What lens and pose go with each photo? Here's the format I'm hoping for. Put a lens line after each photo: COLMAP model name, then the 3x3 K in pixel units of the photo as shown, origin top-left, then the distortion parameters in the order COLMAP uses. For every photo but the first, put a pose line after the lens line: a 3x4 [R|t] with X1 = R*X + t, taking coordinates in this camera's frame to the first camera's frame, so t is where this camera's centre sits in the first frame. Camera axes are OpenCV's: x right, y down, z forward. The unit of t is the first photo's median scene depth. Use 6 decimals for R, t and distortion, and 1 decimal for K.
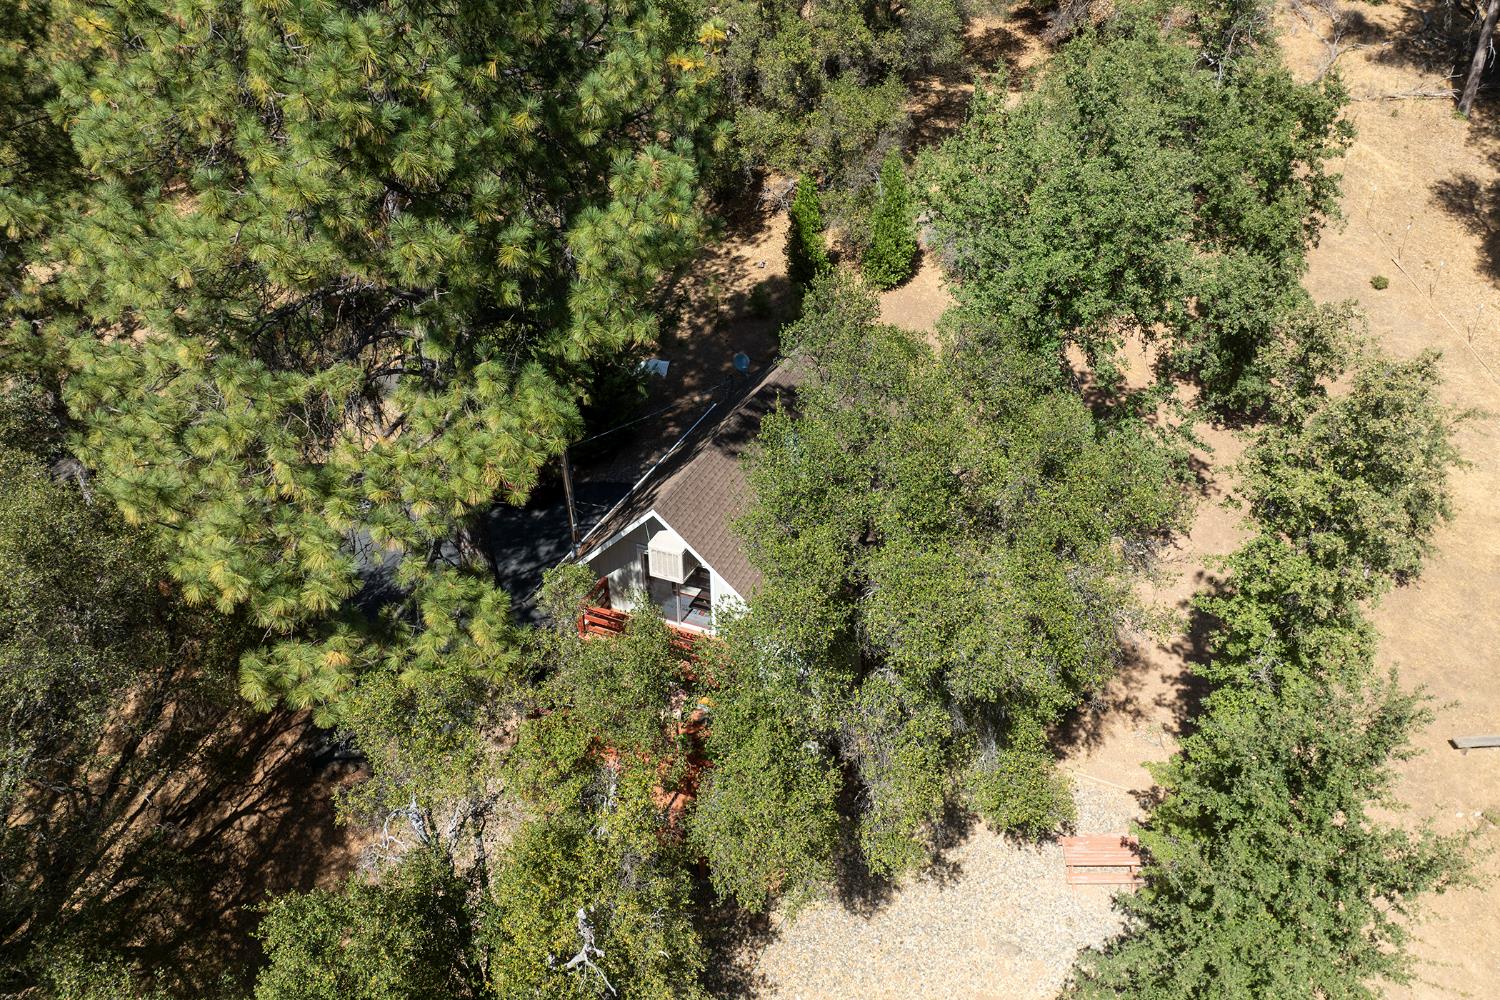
lens RADIAL K [[1165.0, 0, 750.0], [0, 1165.0, 500.0], [0, 0, 1]] dist [-0.078501, 0.049658]
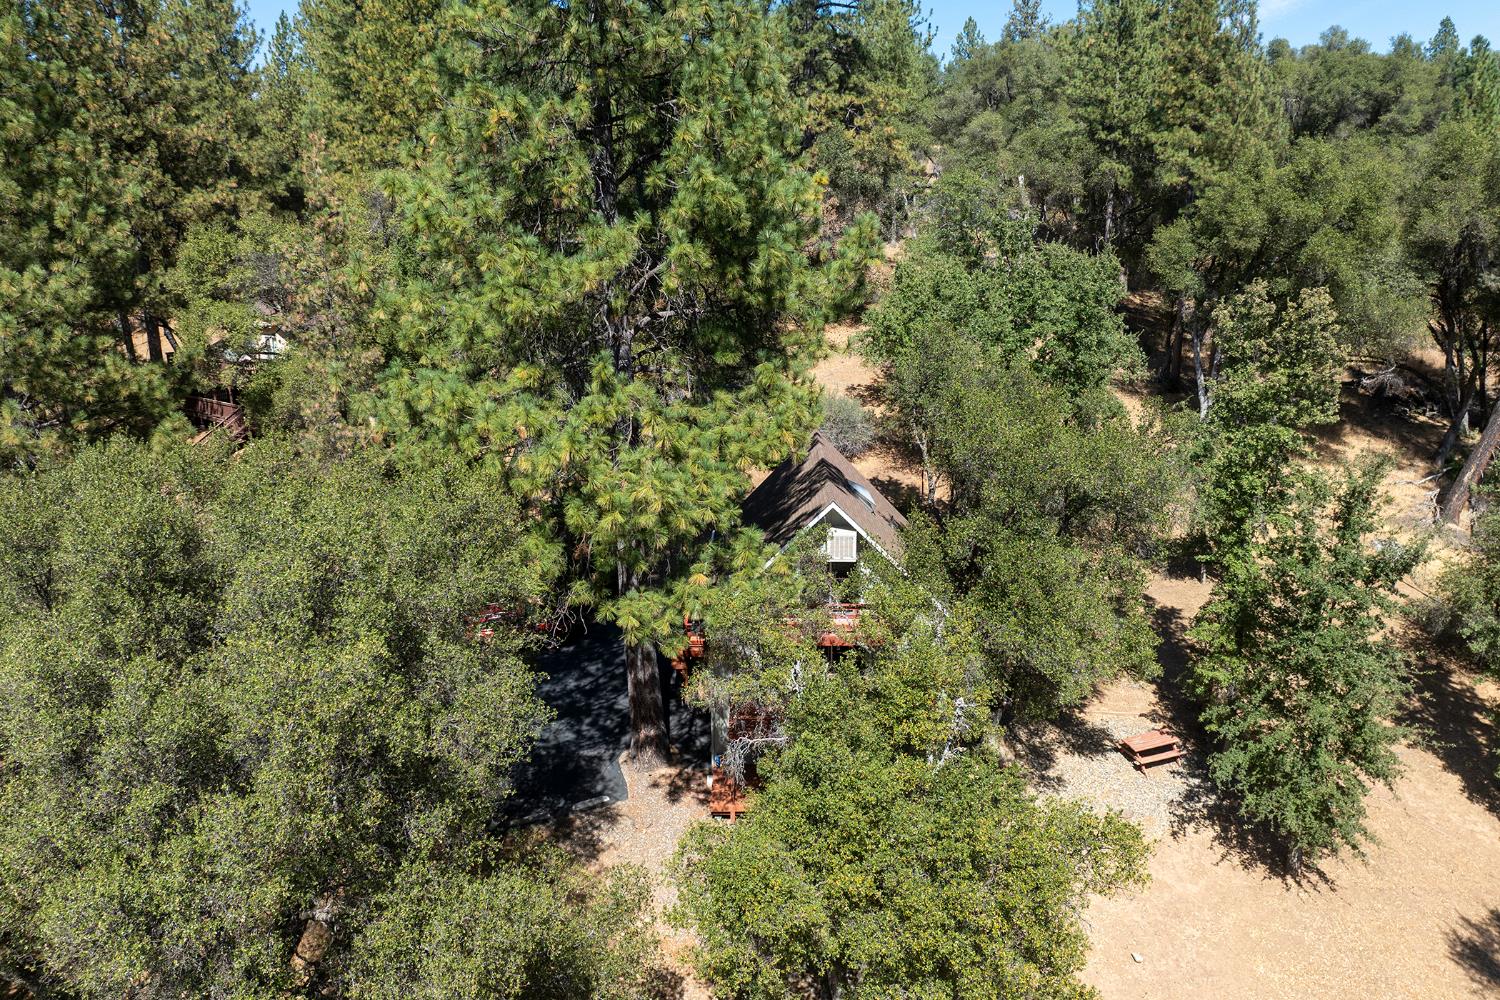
lens RADIAL K [[1165.0, 0, 750.0], [0, 1165.0, 500.0], [0, 0, 1]] dist [-0.078501, 0.049658]
pose [[0.921218, -0.078843, 0.380974, -0.605484], [0.189814, 0.945875, -0.263232, 0.296700], [-0.339600, 0.314809, 0.886322, -0.123571]]
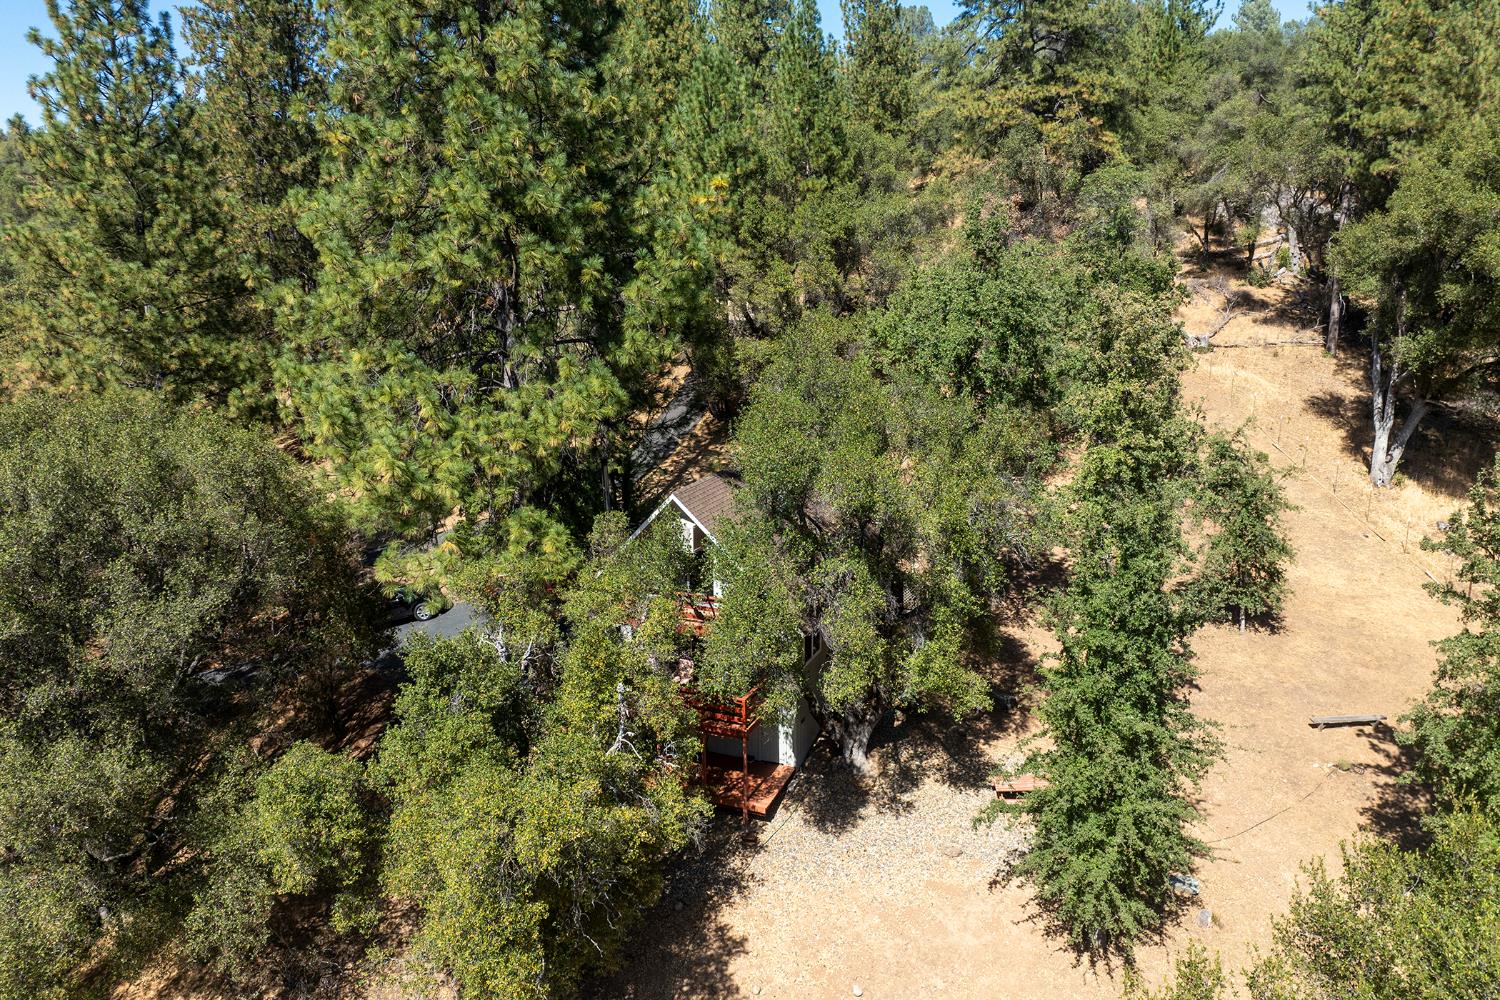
lens RADIAL K [[1165.0, 0, 750.0], [0, 1165.0, 500.0], [0, 0, 1]] dist [-0.078501, 0.049658]
pose [[0.999993, 0.003609, 0.001294, 0.005567], [-0.003068, 0.955663, -0.294446, 0.371470], [-0.002299, 0.294440, 0.955667, -0.277481]]
